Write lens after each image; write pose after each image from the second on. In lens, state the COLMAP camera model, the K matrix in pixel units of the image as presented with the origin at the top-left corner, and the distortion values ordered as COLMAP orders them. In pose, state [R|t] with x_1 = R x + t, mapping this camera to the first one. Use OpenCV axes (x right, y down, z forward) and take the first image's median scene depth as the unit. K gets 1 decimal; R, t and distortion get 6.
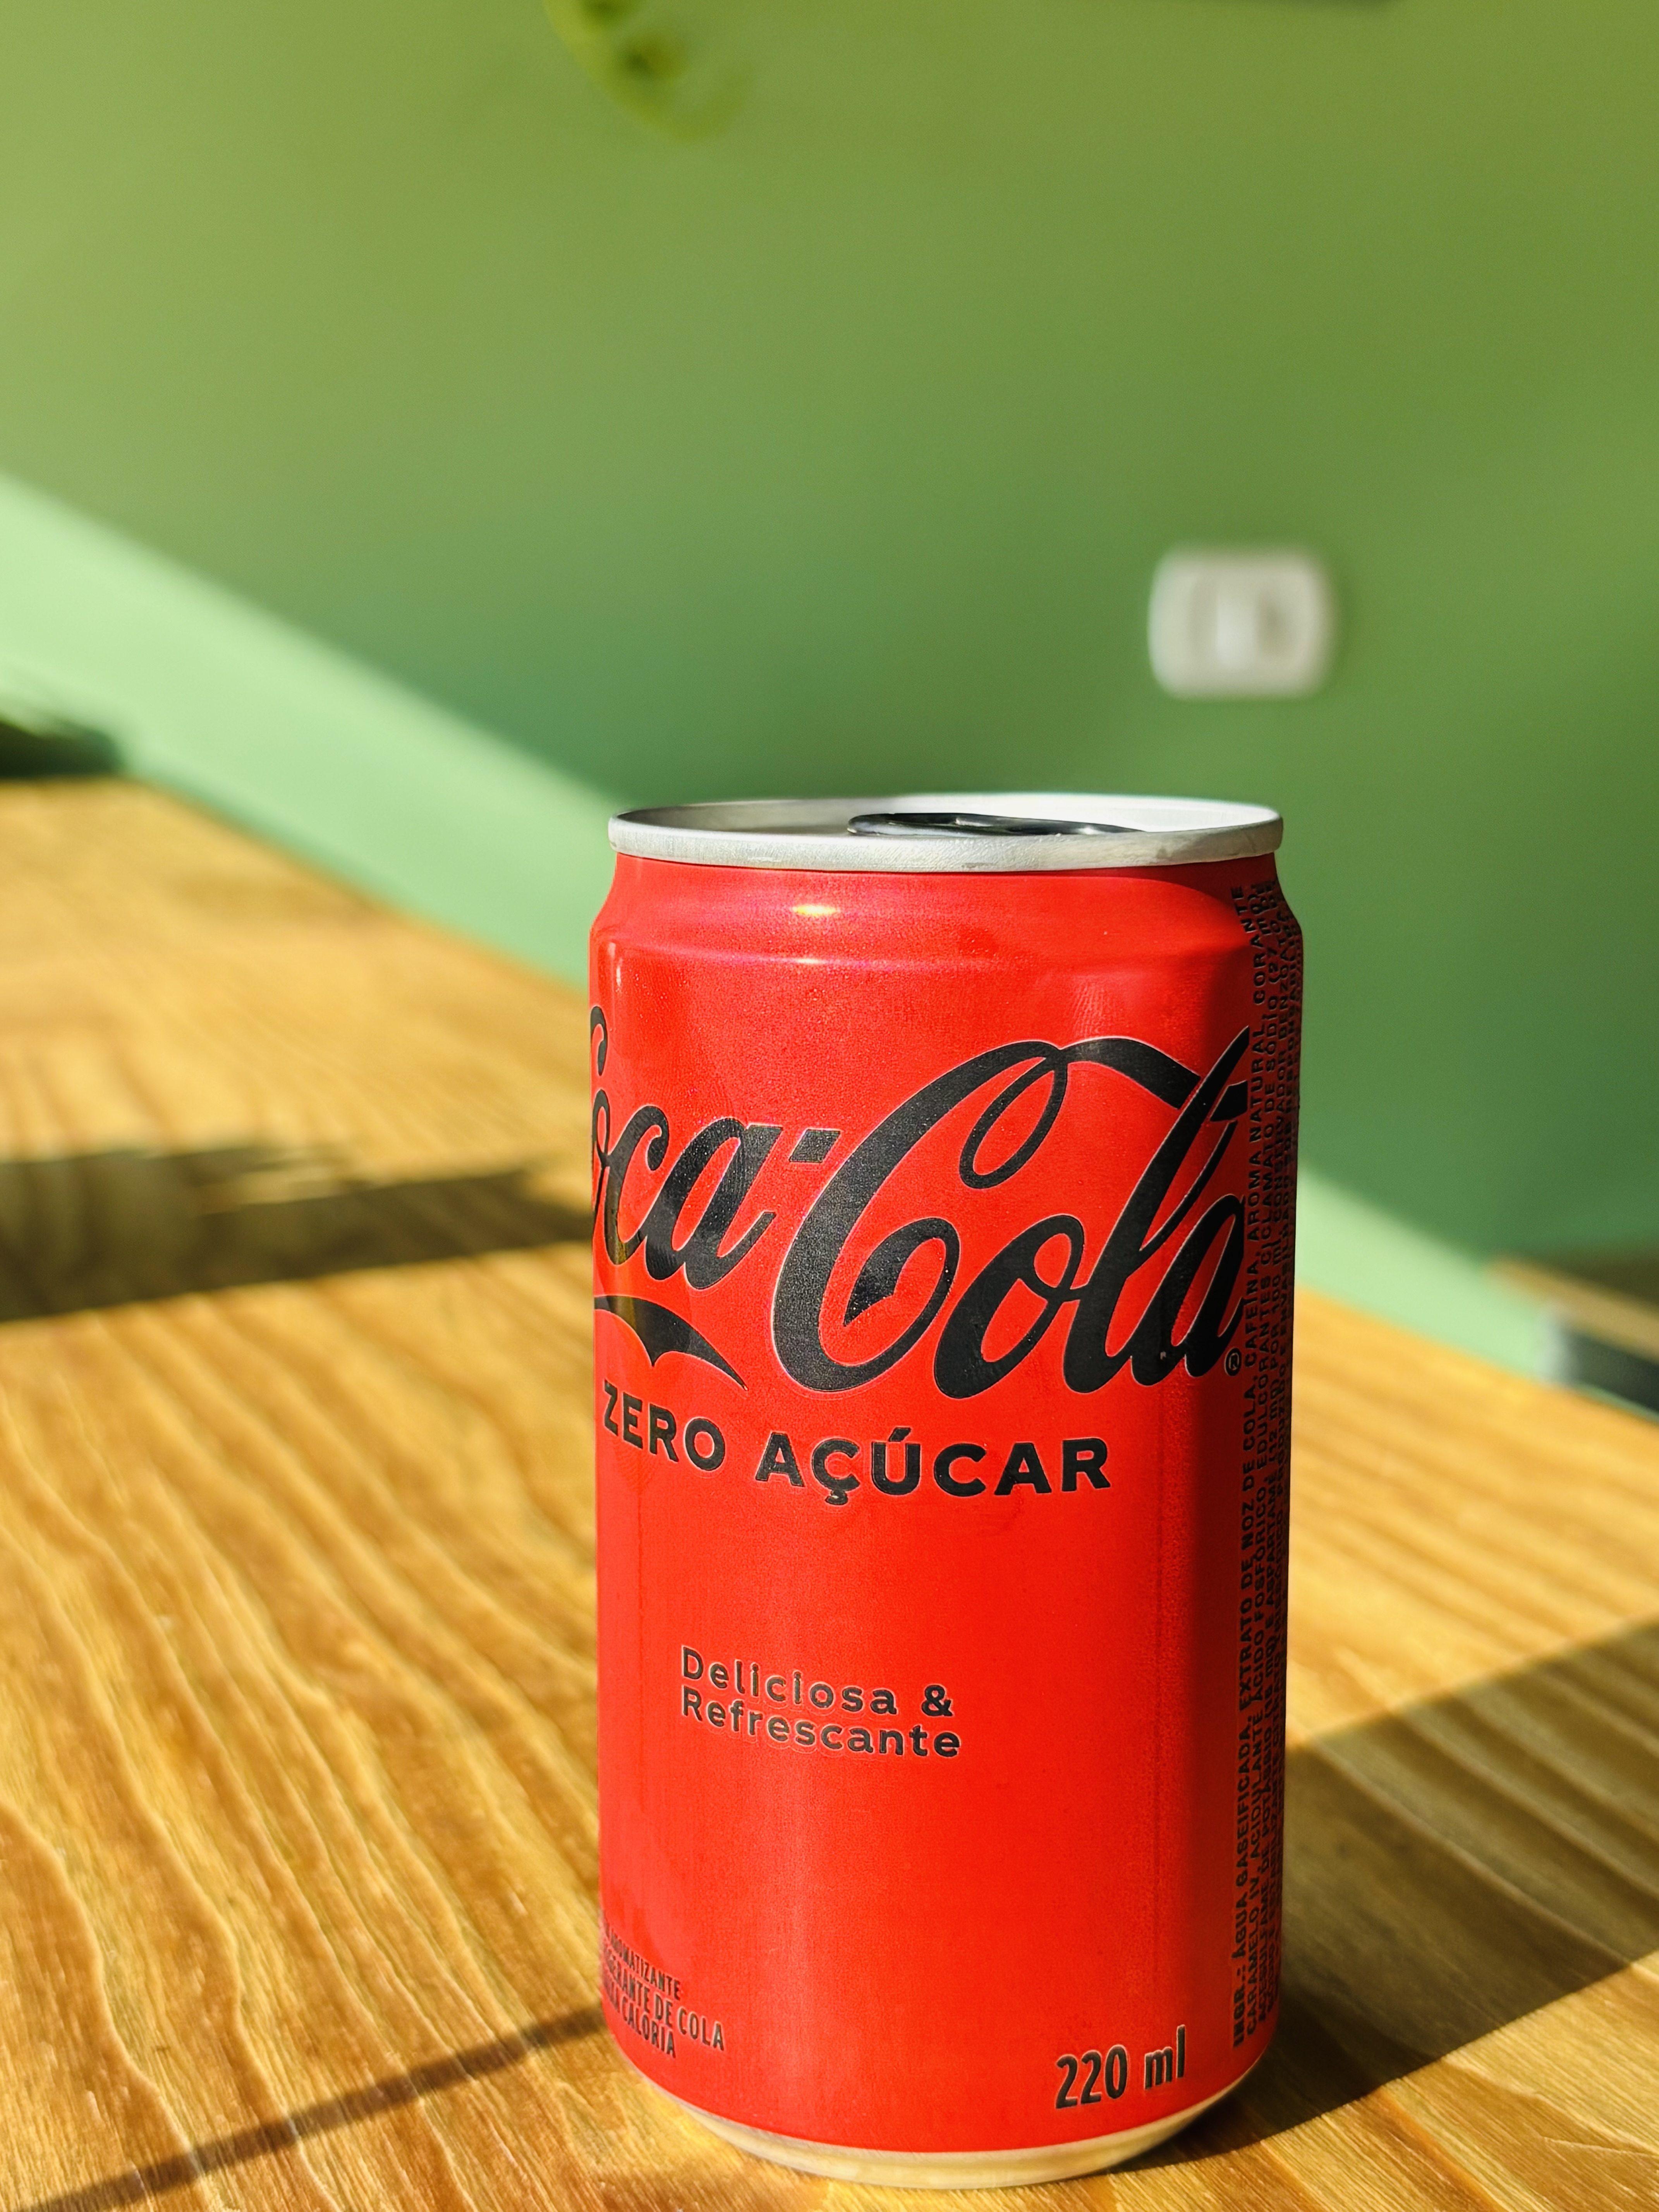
lens RADIAL K [[2963.9, 0, 827.8], [0, 2963.9, 1113.5], [0, 0, 1]] dist [-0.058746, 0.000000]
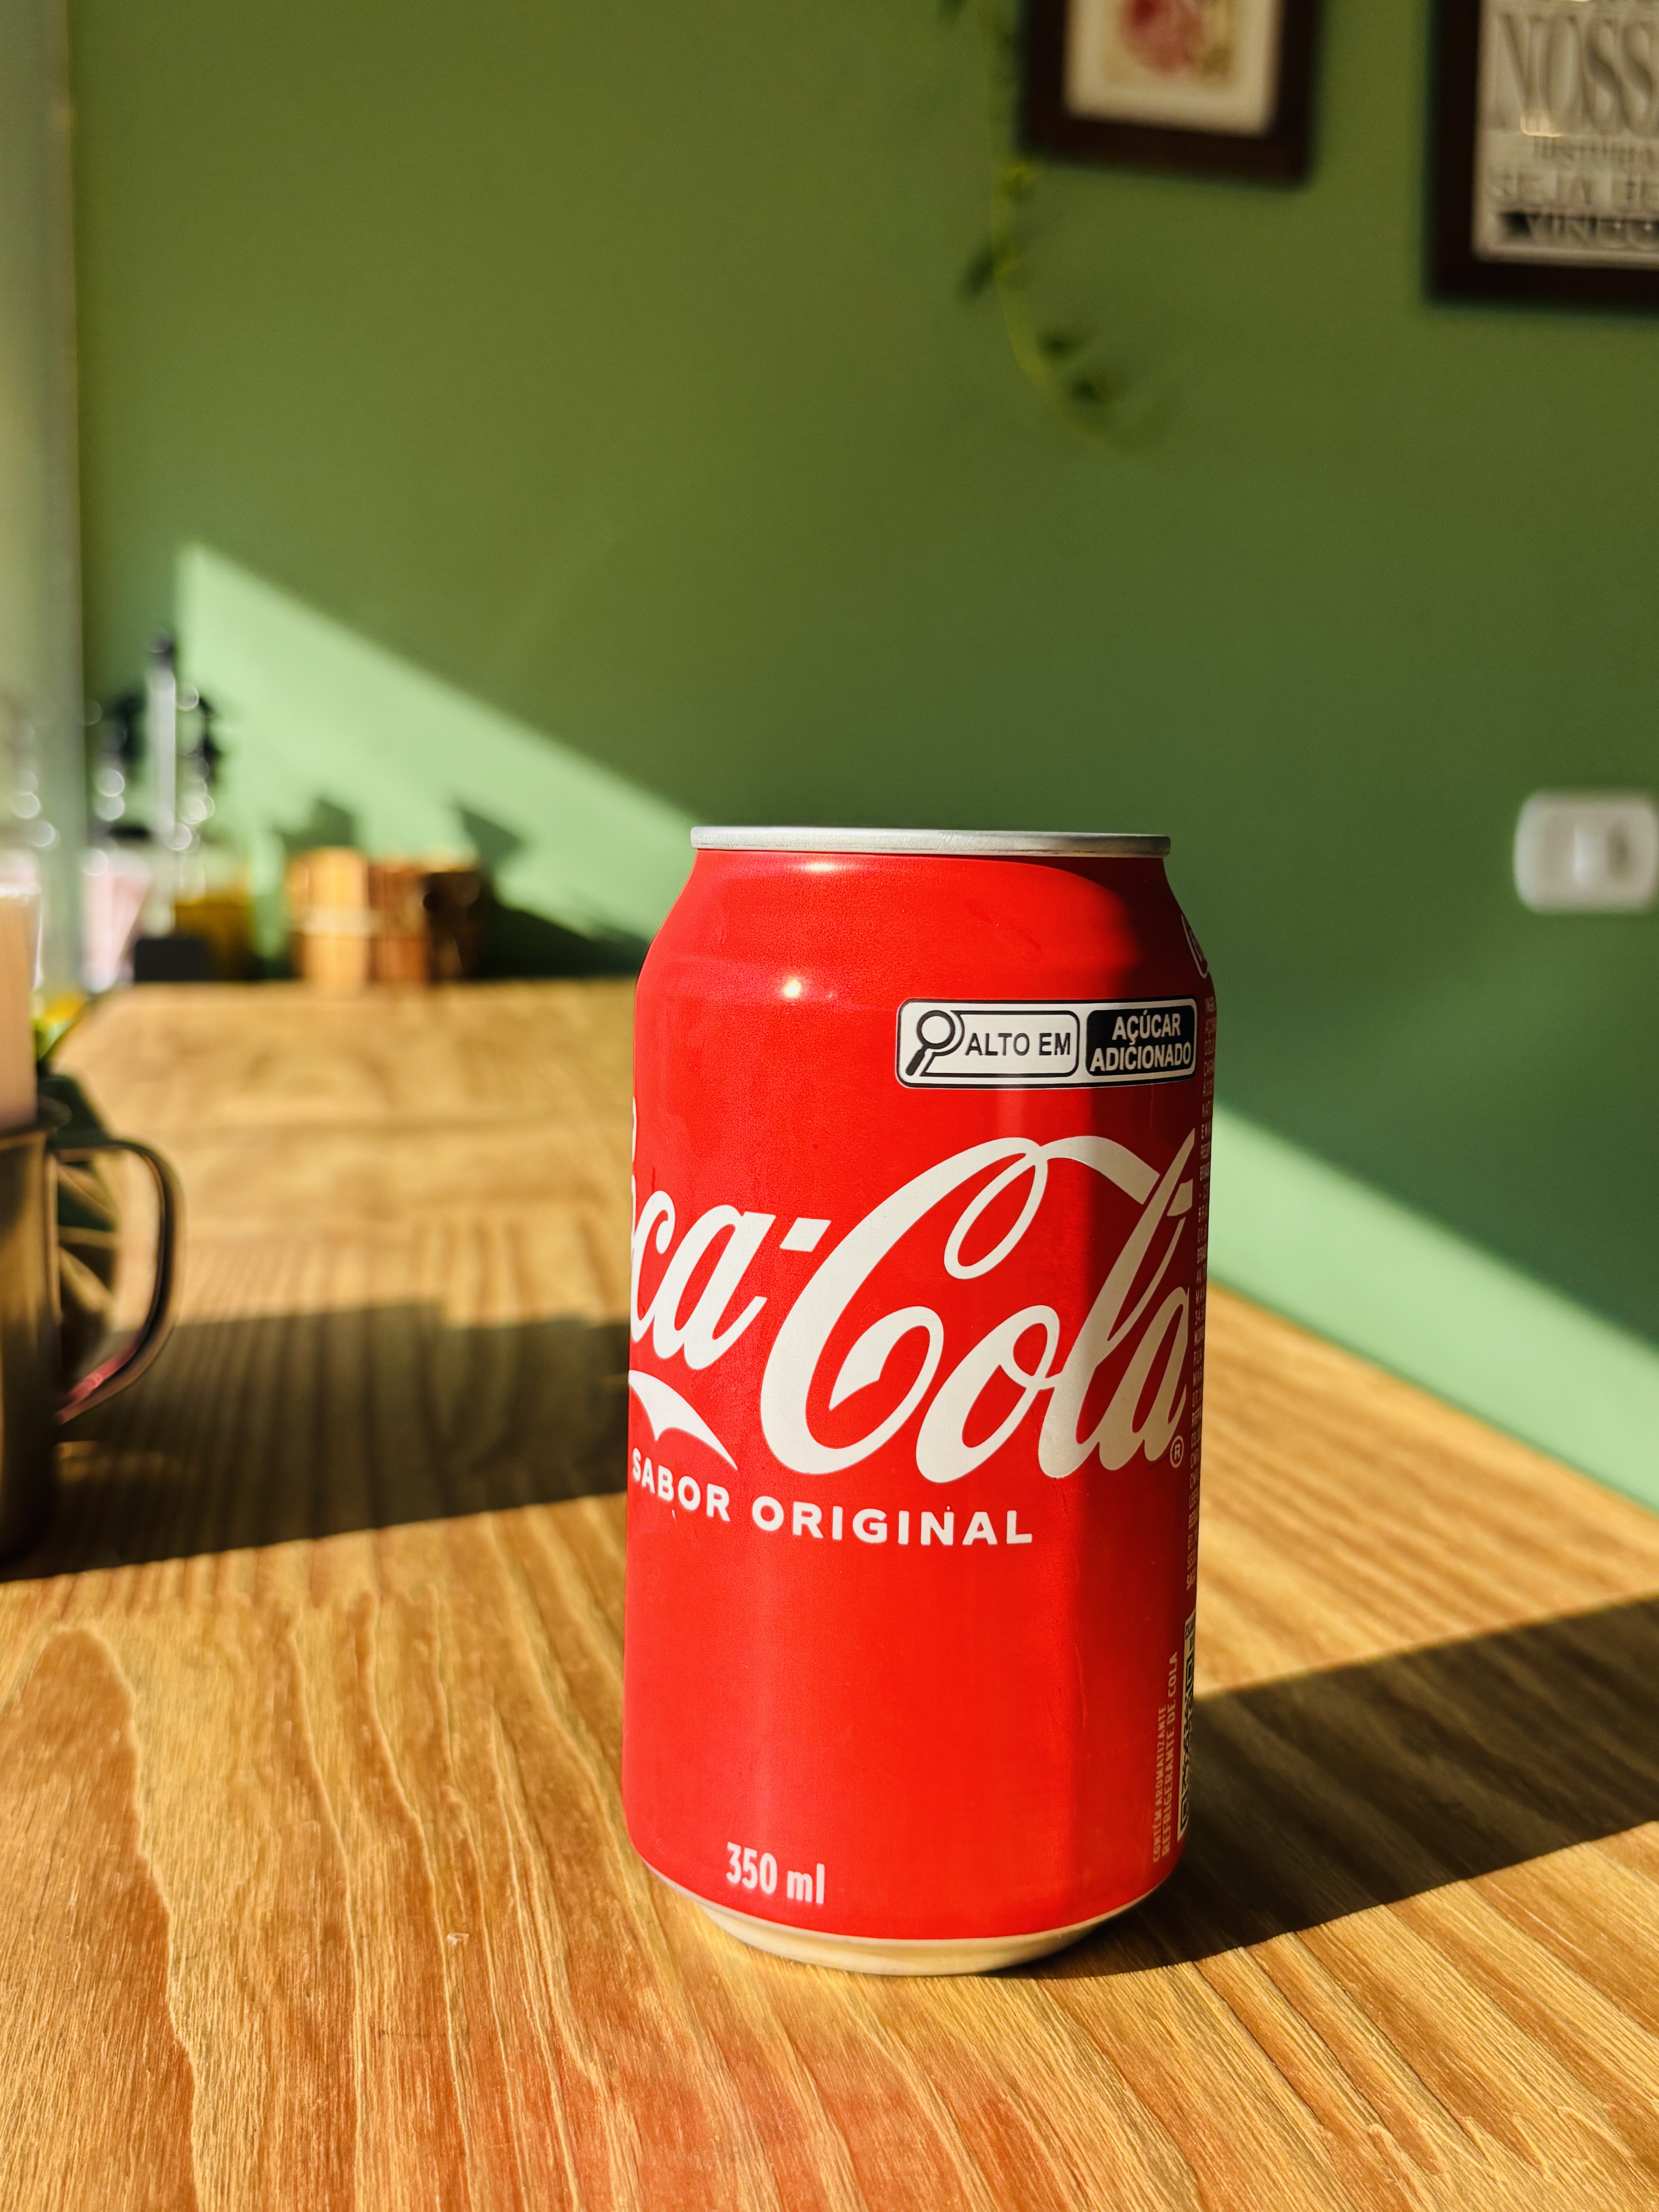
lens RADIAL K [[2351.7, 0, 835.6], [0, 2351.7, 1135.0], [0, 0, 1]] dist [-0.008805, 0.000000]
pose [[0.986046, 0.024924, -0.164596, 0.008900], [-0.031961, 0.998678, -0.040246, -0.064349], [0.163376, 0.044946, 0.985540, 0.350478]]
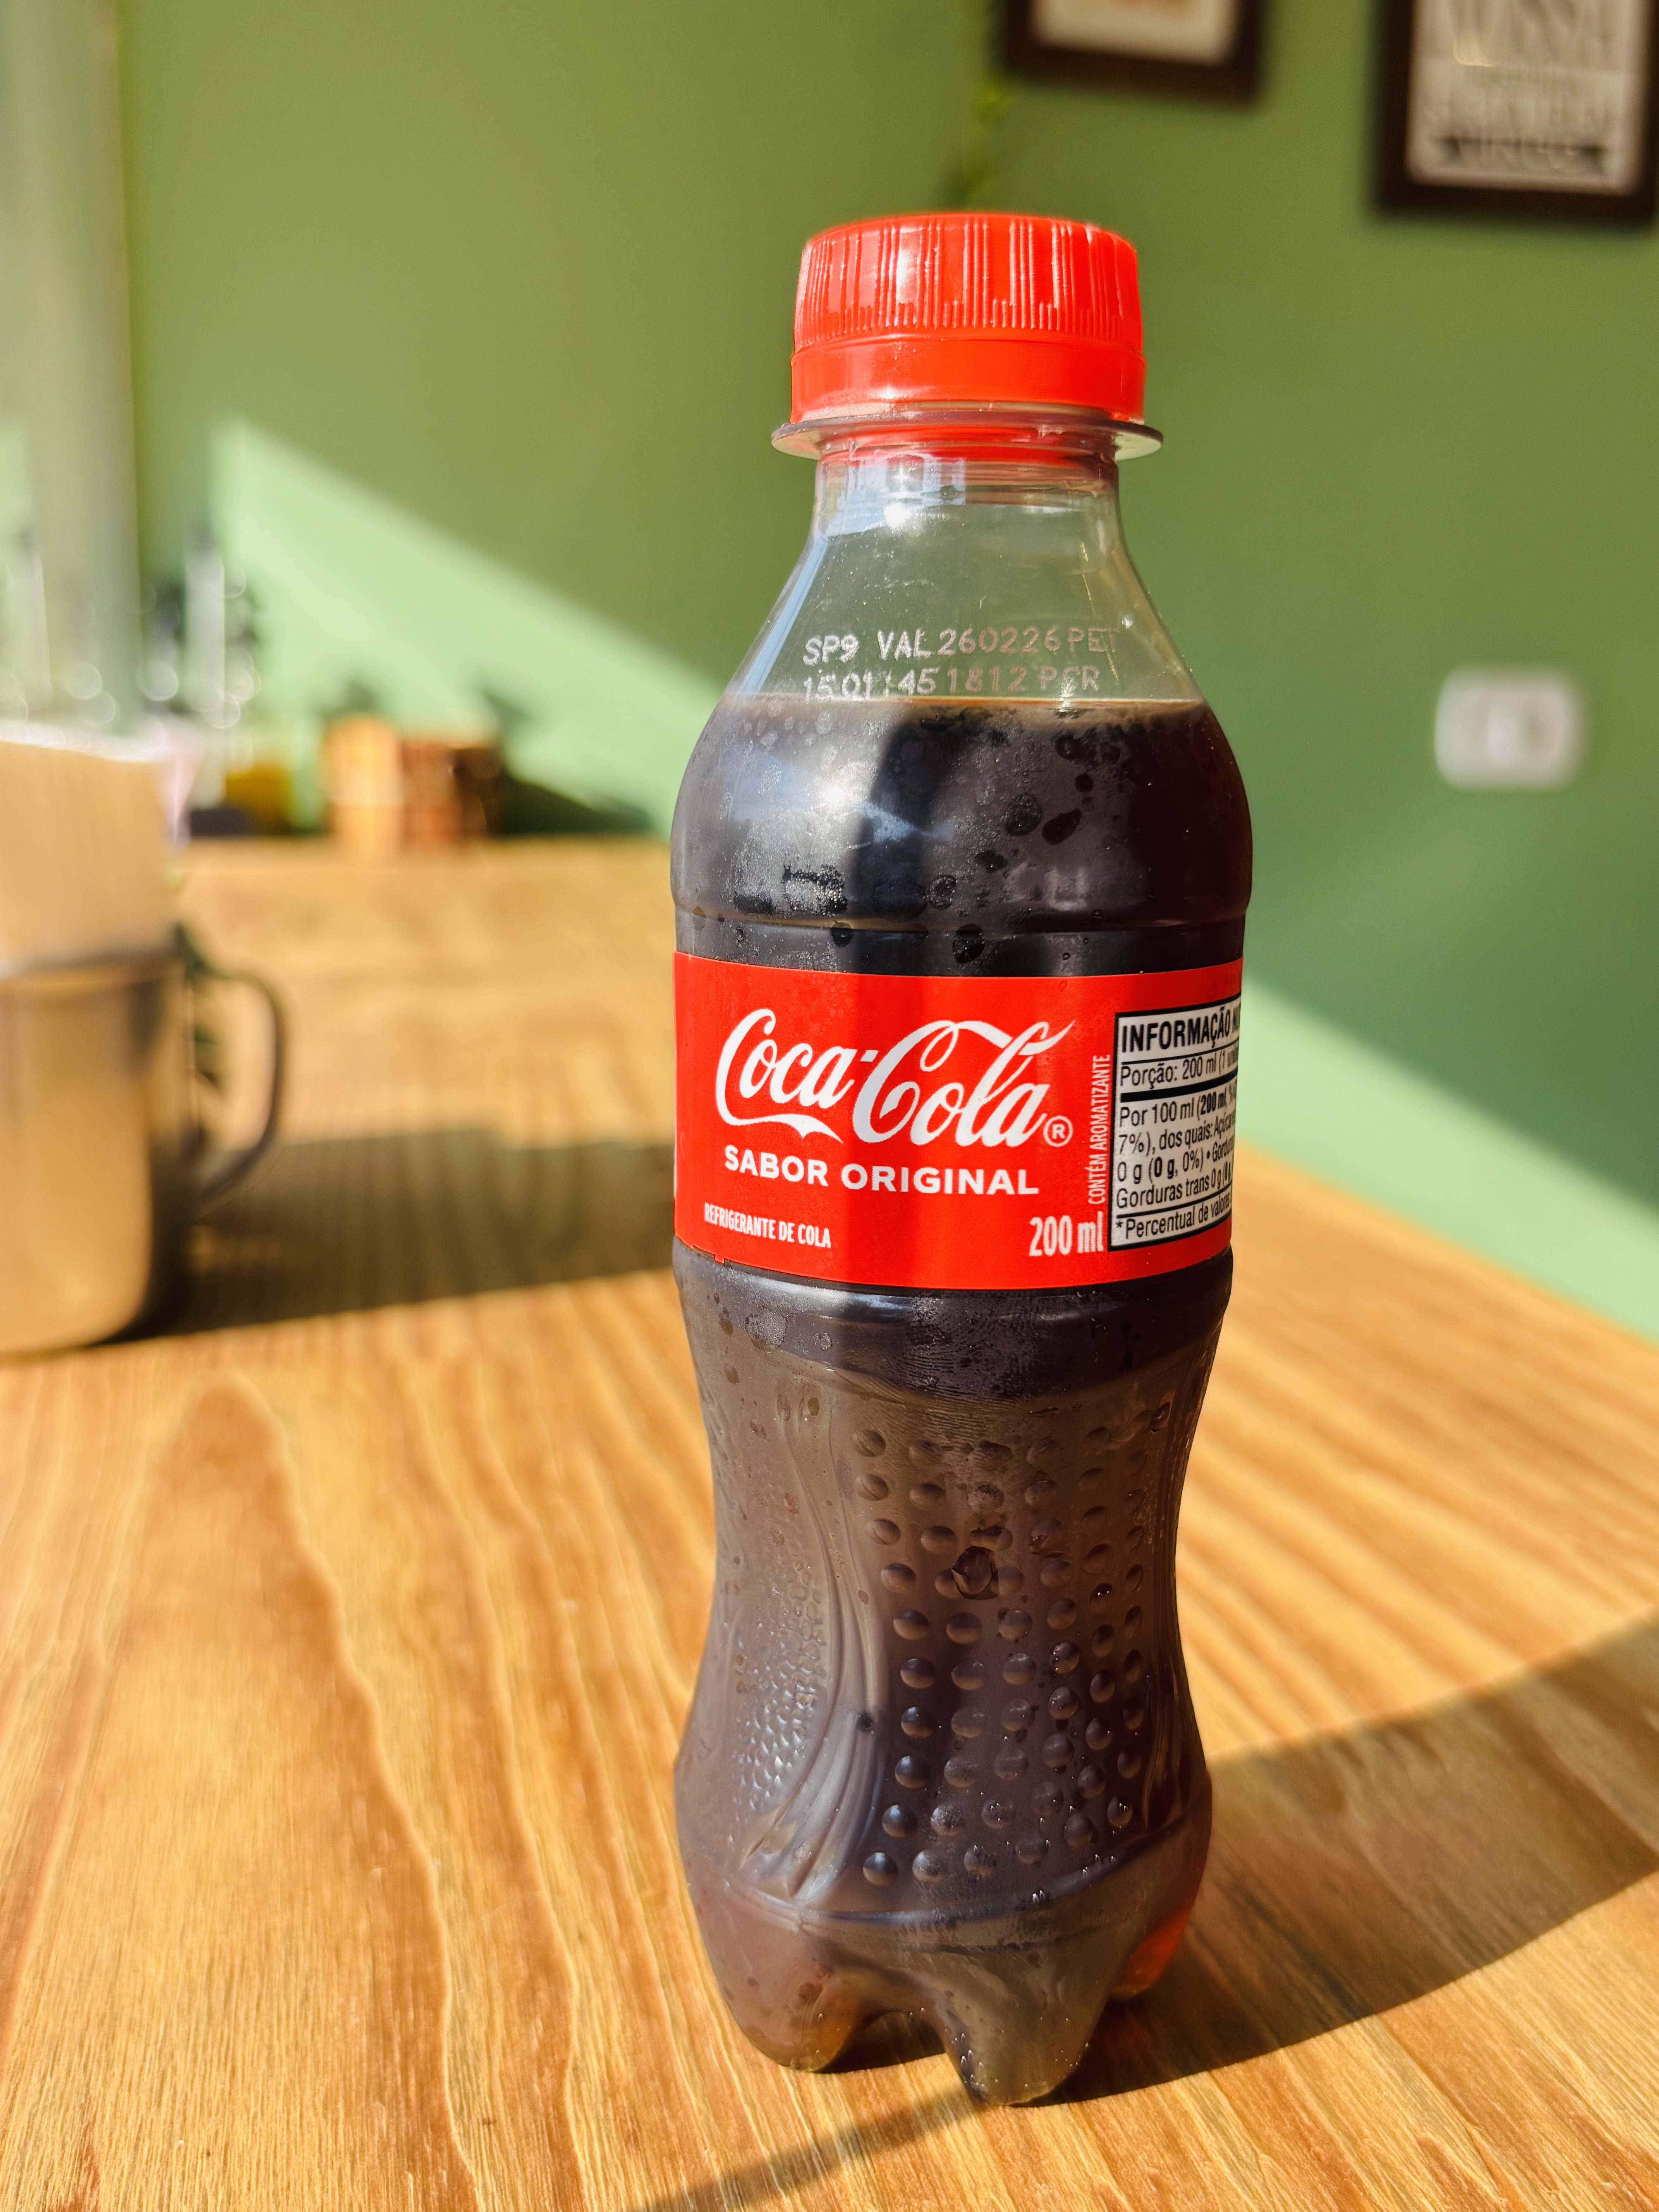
lens RADIAL K [[2156.7, 0, 839.3], [0, 2156.7, 1109.8], [0, 0, 1]] dist [-0.014780, 0.000000]
pose [[0.987927, 0.034125, -0.151115, -0.004192], [-0.032238, 0.999369, 0.014915, -0.042194], [0.151529, -0.009864, 0.988404, 0.242513]]
